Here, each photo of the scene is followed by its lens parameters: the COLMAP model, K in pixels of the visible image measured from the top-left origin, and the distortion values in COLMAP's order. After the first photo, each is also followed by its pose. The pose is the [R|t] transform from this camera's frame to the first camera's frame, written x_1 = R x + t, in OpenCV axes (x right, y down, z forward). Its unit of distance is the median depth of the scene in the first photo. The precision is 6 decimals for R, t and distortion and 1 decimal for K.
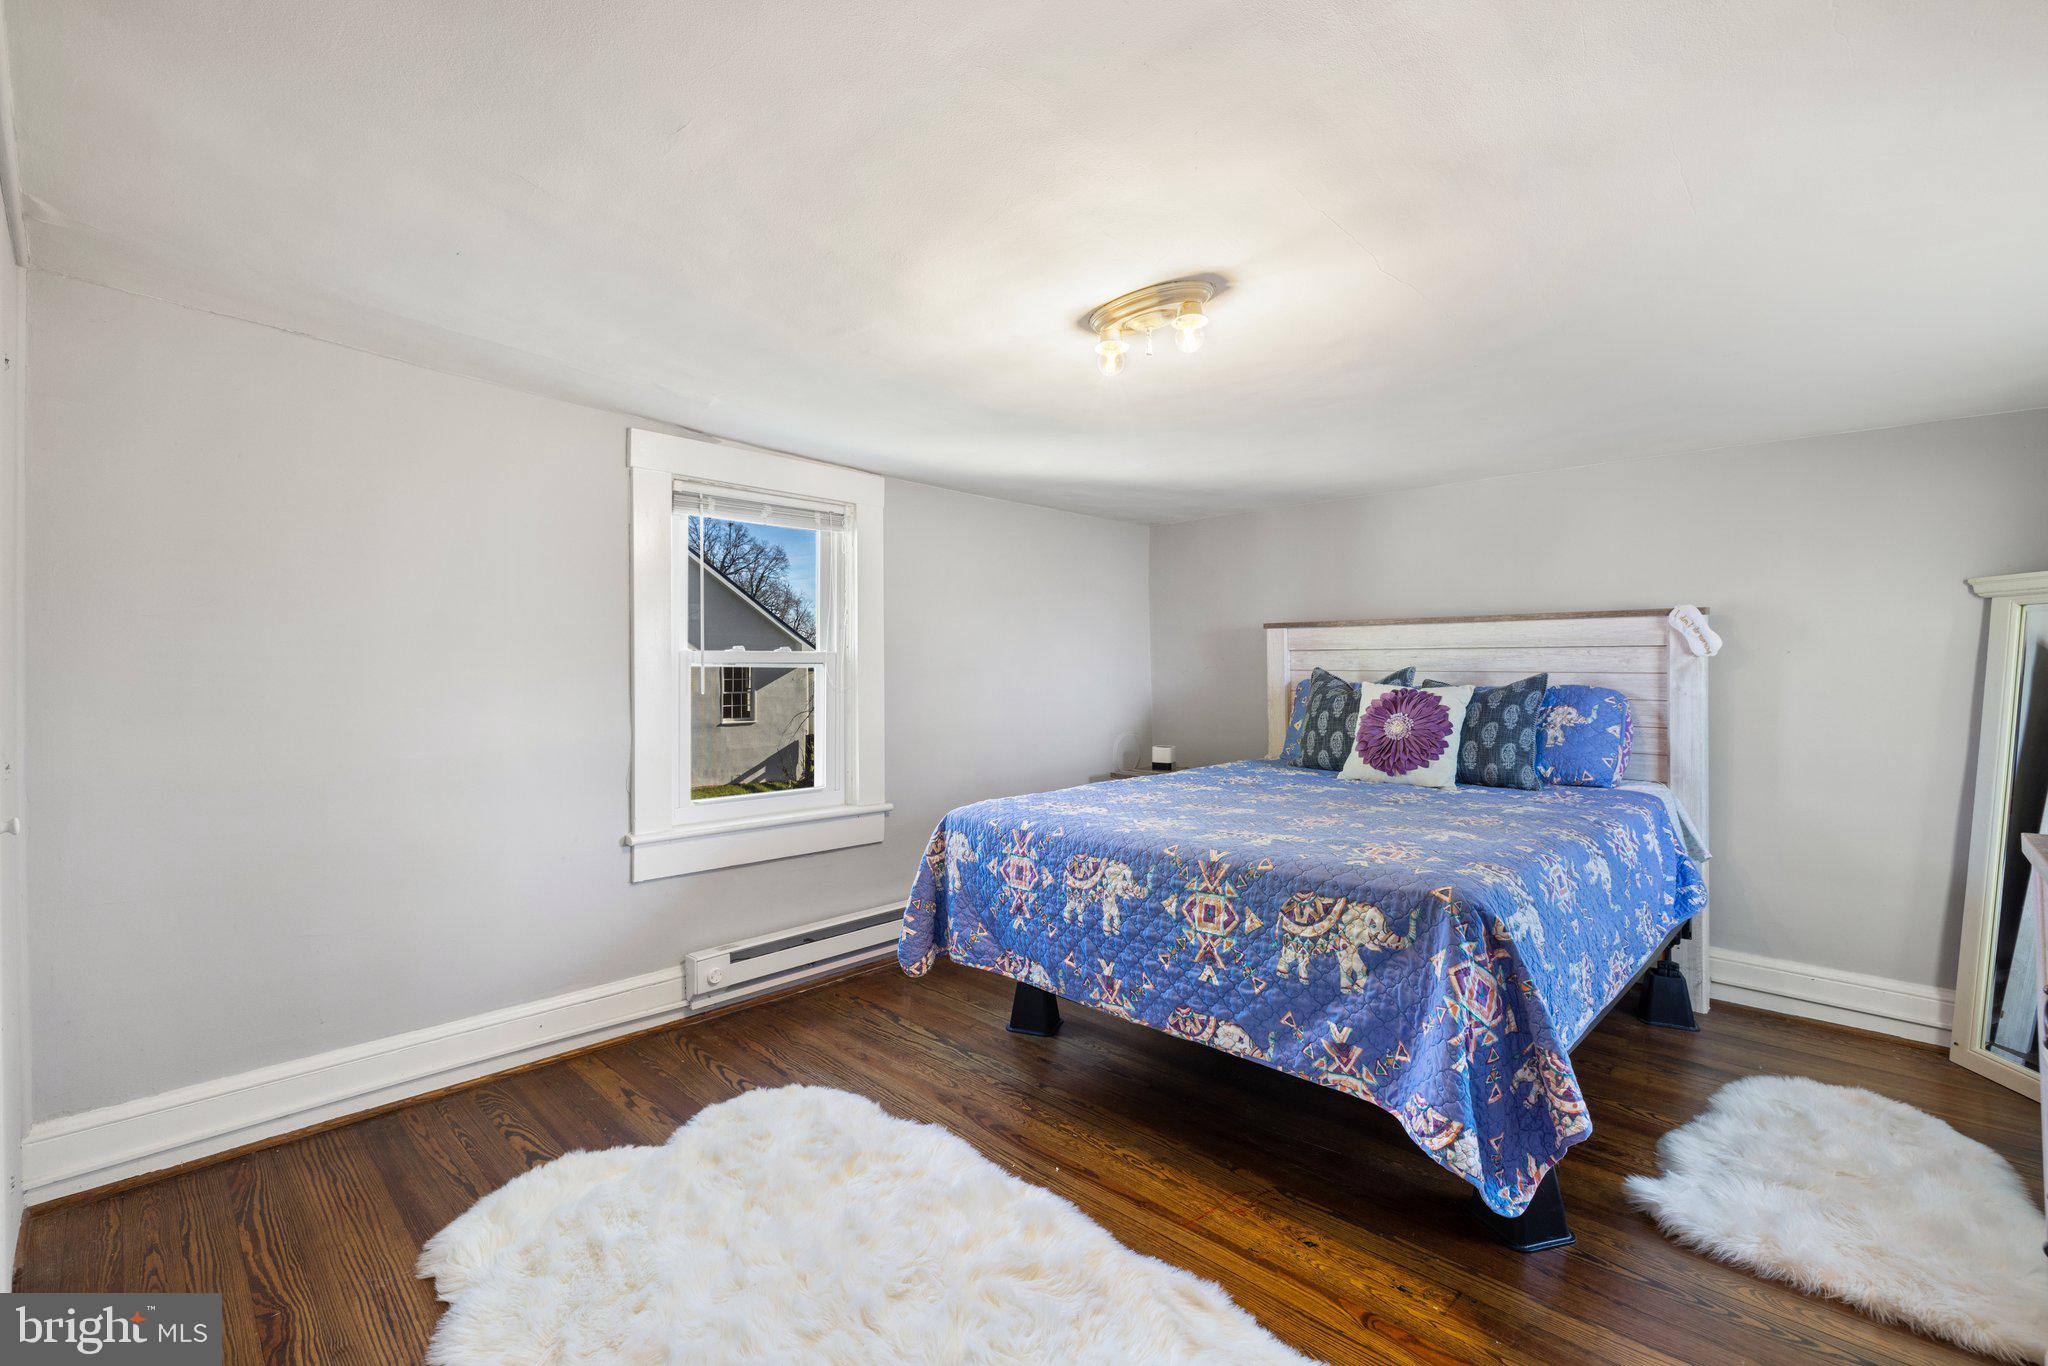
lens RADIAL K [[888.5, 0, 1003.7], [0, 888.5, 675.8], [0, 0, 1]] dist [-0.000145, -0.000938]
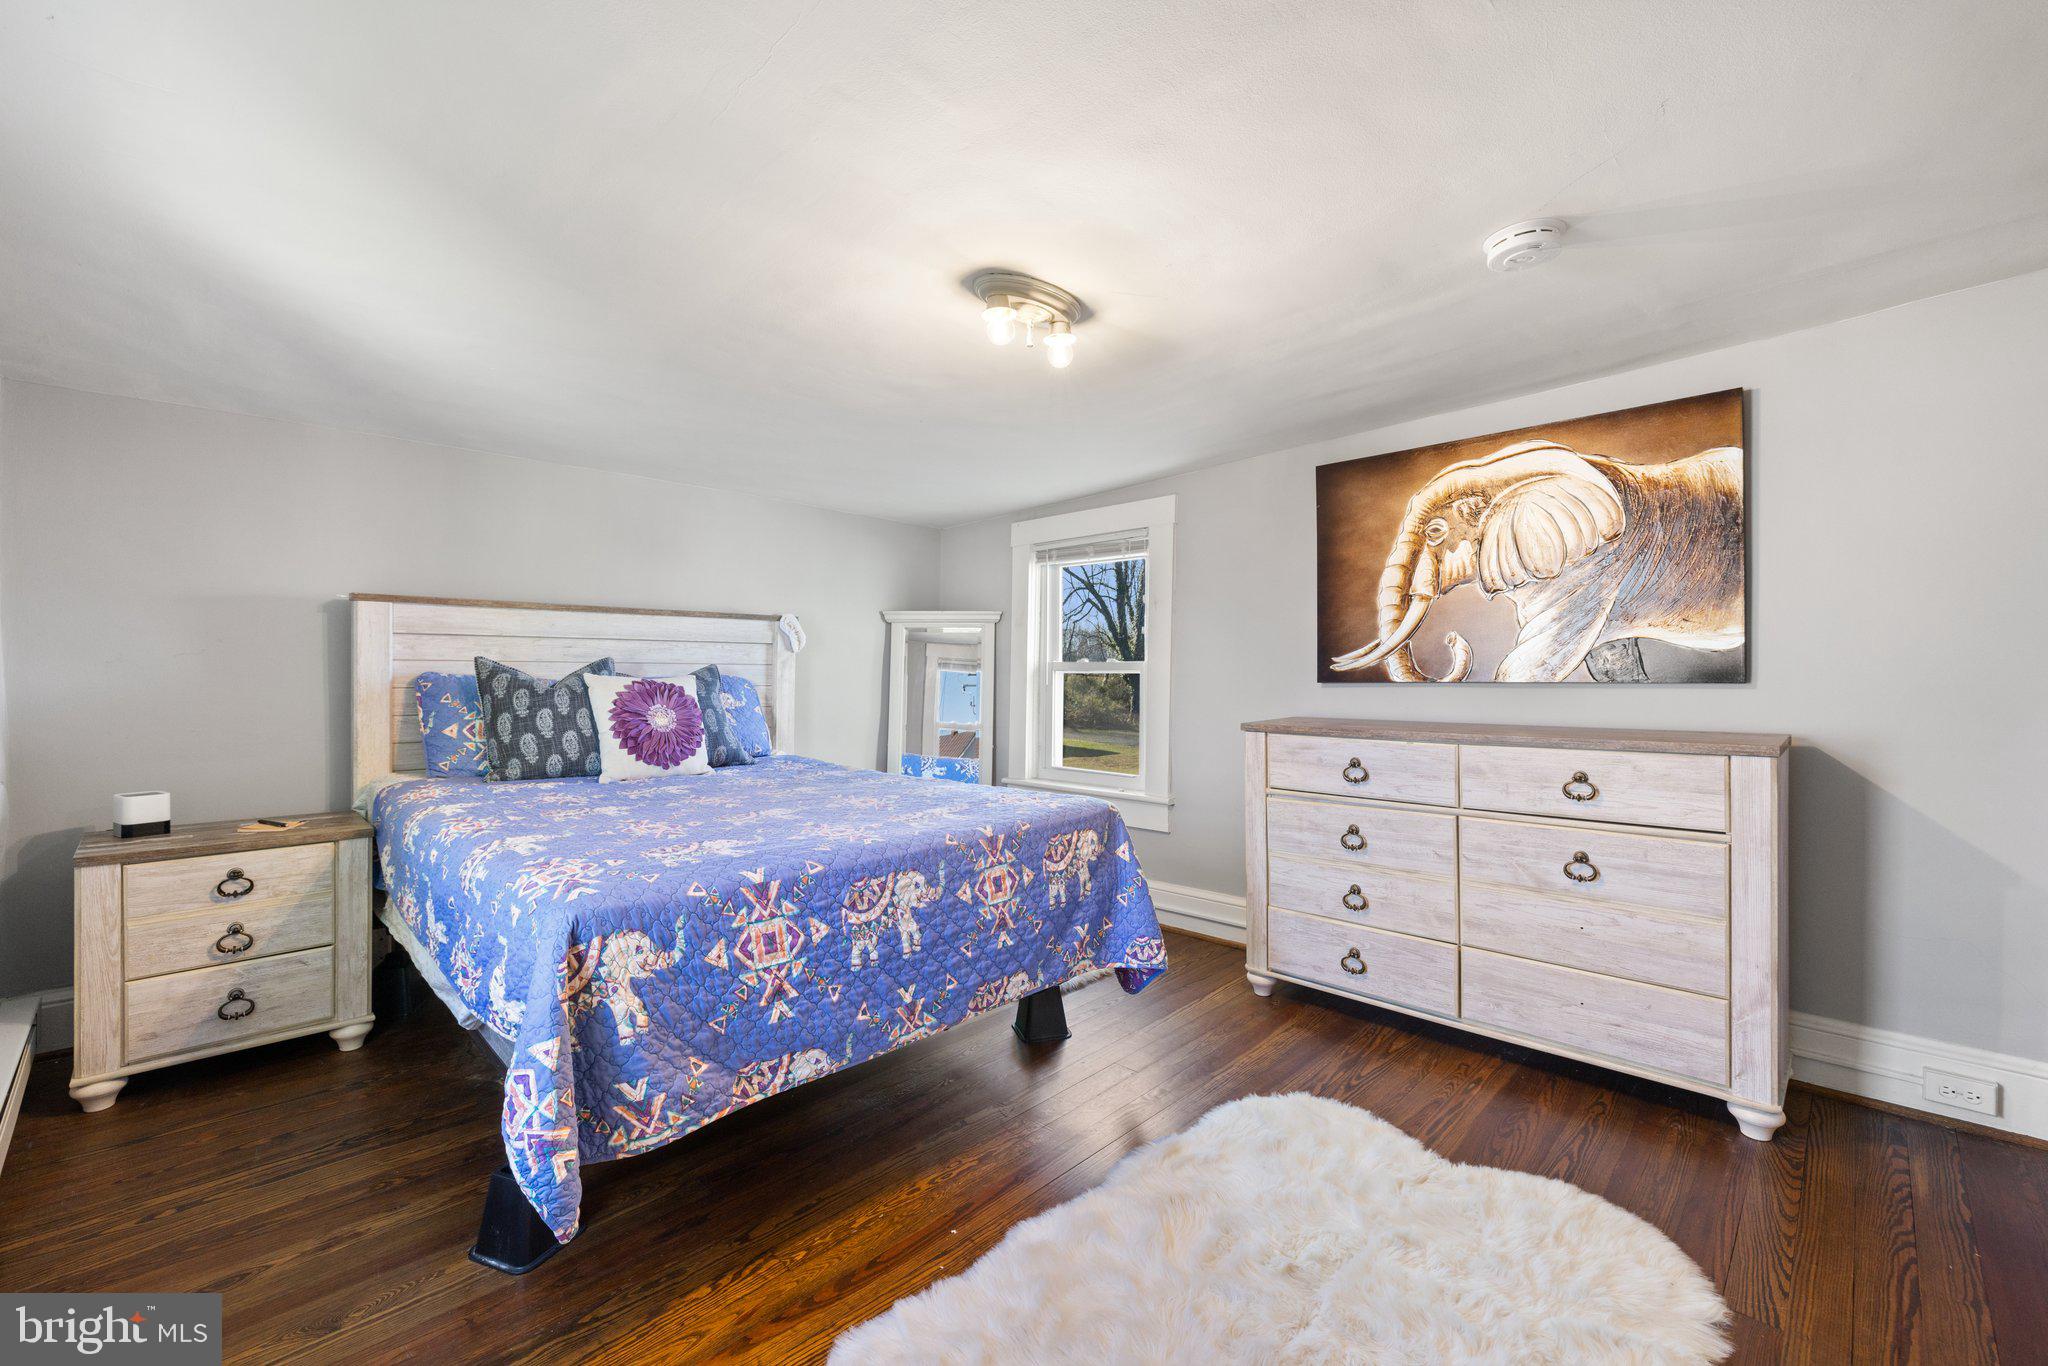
lens RADIAL K [[888.5, 0, 1004.2], [0, 888.5, 674.9], [0, 0, 1]] dist [-0.000145, -0.000938]
pose [[-0.024245, -0.007414, 0.999679, -0.750102], [0.003822, 0.999965, 0.007509, 0.005303], [-0.999699, 0.004003, -0.024216, 0.905479]]
